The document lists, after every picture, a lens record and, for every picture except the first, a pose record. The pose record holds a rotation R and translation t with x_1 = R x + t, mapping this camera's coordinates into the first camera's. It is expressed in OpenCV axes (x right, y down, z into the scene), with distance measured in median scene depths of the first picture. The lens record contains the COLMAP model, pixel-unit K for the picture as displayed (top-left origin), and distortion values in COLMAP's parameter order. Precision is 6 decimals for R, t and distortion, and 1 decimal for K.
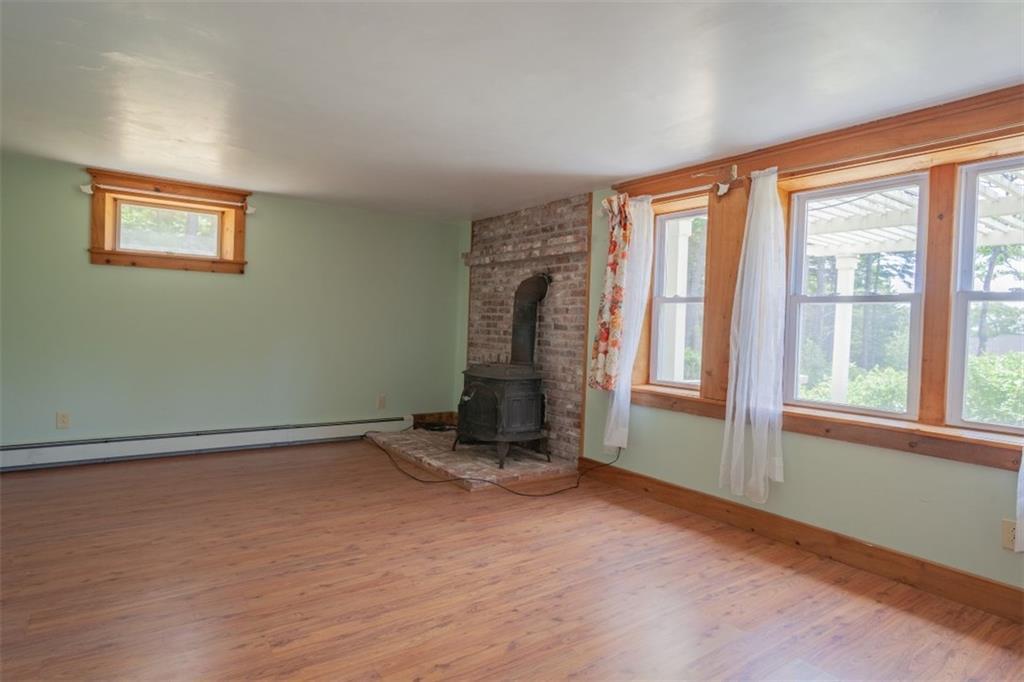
lens RADIAL K [[565.8, 0, 511.0], [0, 565.8, 333.4], [0, 0, 1]] dist [-0.024888, 0.011030]
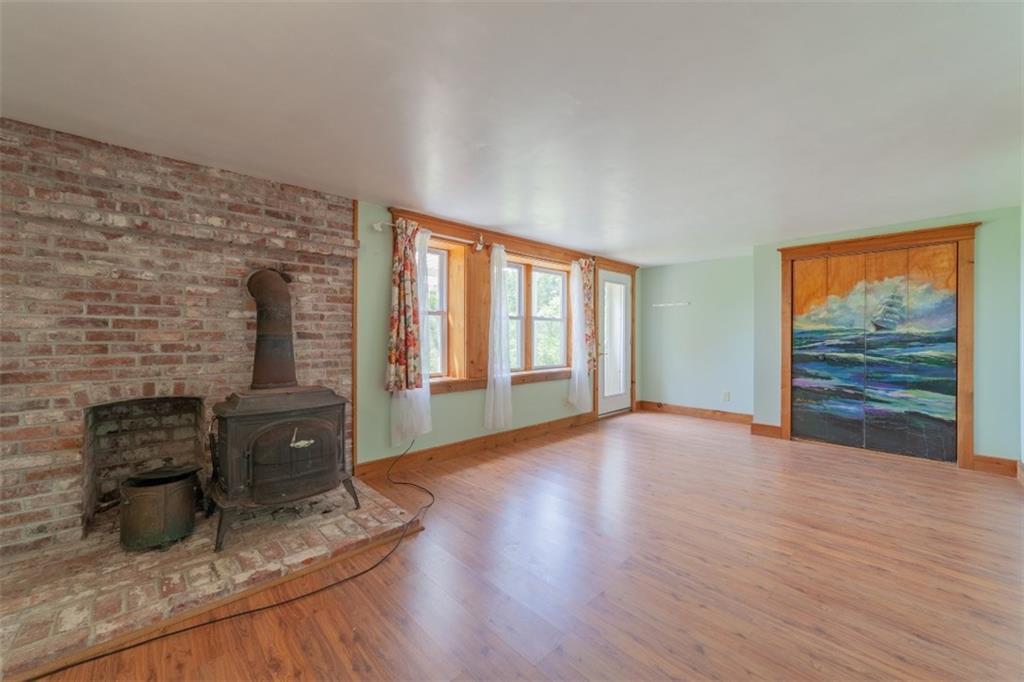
lens RADIAL K [[391.9, 0, 511.3], [0, 391.9, 335.6], [0, 0, 1]] dist [-0.001781, 0.000202]
pose [[-0.126047, -0.033540, 0.991457, -0.575997], [0.010257, 0.999331, 0.035111, -0.030645], [-0.991971, 0.014595, -0.125619, 0.798000]]
